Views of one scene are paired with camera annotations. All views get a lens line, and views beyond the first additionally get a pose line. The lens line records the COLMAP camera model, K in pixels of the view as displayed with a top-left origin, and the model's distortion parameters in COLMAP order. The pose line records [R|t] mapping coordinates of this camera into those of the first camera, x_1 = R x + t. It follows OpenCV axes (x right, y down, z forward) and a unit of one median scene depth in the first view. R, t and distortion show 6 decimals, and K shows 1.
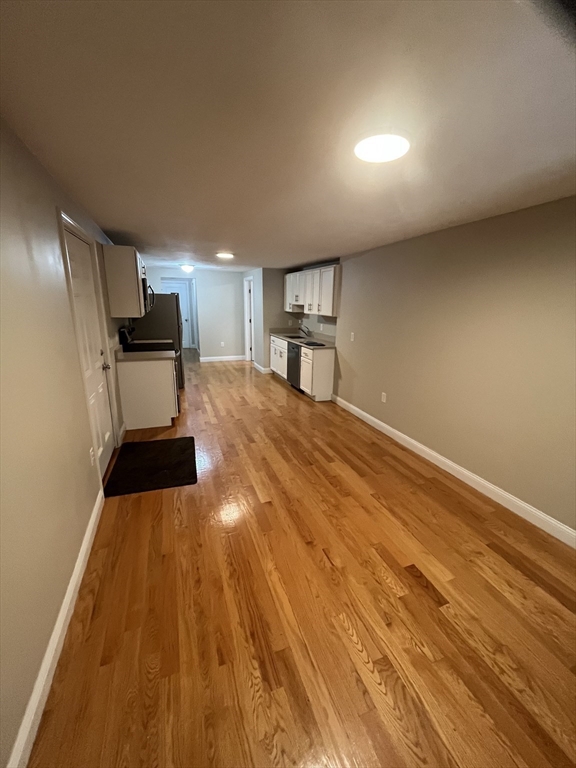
lens RADIAL K [[315.6, 0, 286.0], [0, 315.6, 382.9], [0, 0, 1]] dist [-0.002601, -0.000188]
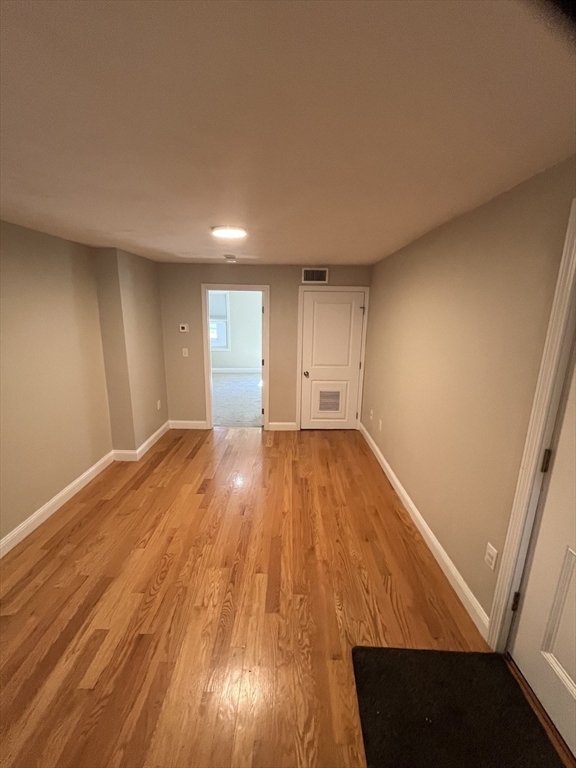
lens RADIAL K [[315.6, 0, 290.8], [0, 315.6, 384.7], [0, 0, 1]] dist [-0.002601, -0.000188]
pose [[-0.940434, -0.107791, 0.322435, -0.359179], [0.054546, 0.888282, 0.456048, -0.439611], [-0.335571, 0.446471, -0.829491, 1.497771]]
